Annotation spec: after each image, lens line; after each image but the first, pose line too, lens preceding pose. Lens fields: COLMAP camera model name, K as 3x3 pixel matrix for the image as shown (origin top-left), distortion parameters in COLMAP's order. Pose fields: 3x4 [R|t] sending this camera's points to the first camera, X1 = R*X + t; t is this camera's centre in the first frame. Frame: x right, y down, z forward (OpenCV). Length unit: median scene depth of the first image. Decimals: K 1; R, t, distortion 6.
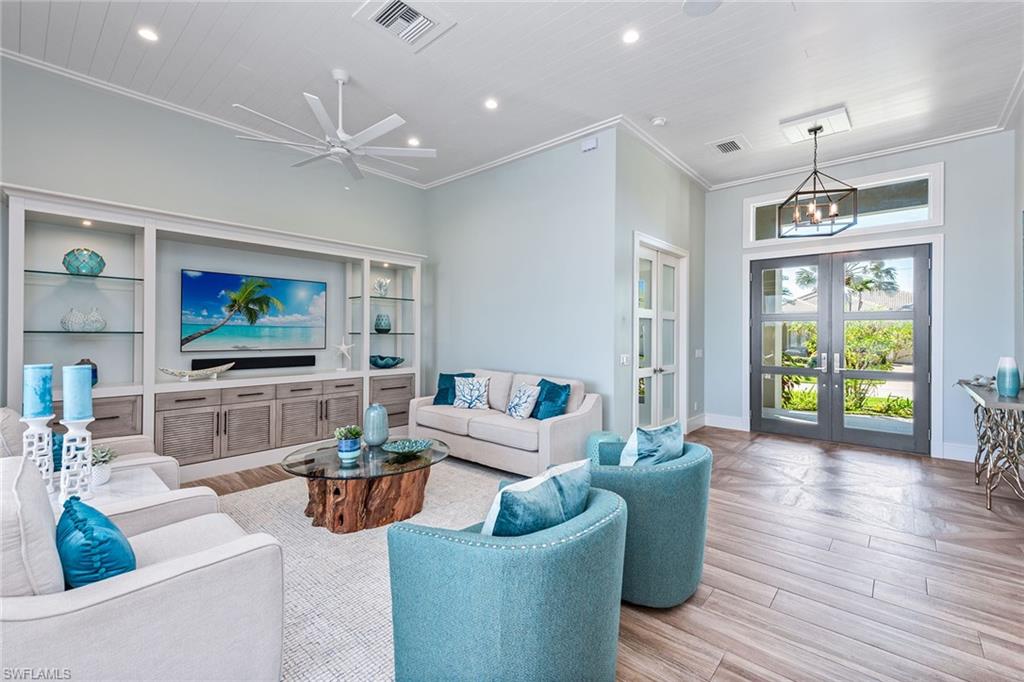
lens RADIAL K [[415.5, 0, 505.9], [0, 415.5, 333.7], [0, 0, 1]] dist [0.009861, -0.000132]
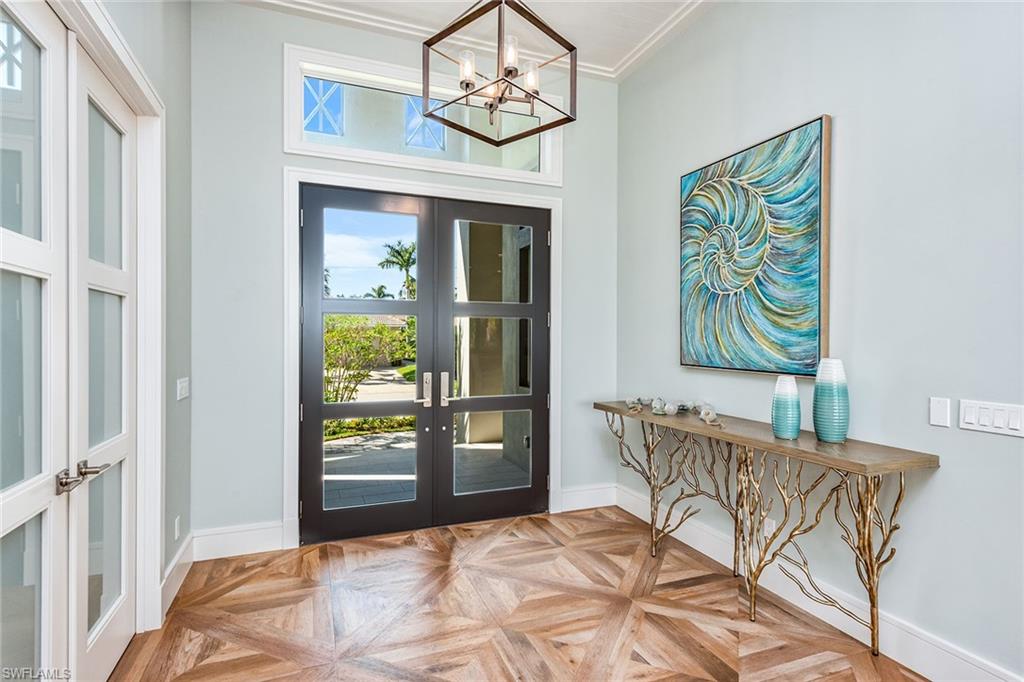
lens RADIAL K [[509.2, 0, 510.1], [0, 509.2, 342.9], [0, 0, 1]] dist [0.017750, -0.001143]
pose [[0.426650, -0.000371, 0.904417, 0.172282], [0.002736, 0.999996, -0.000880, 0.005725], [-0.904413, 0.002850, 0.426649, 0.556424]]
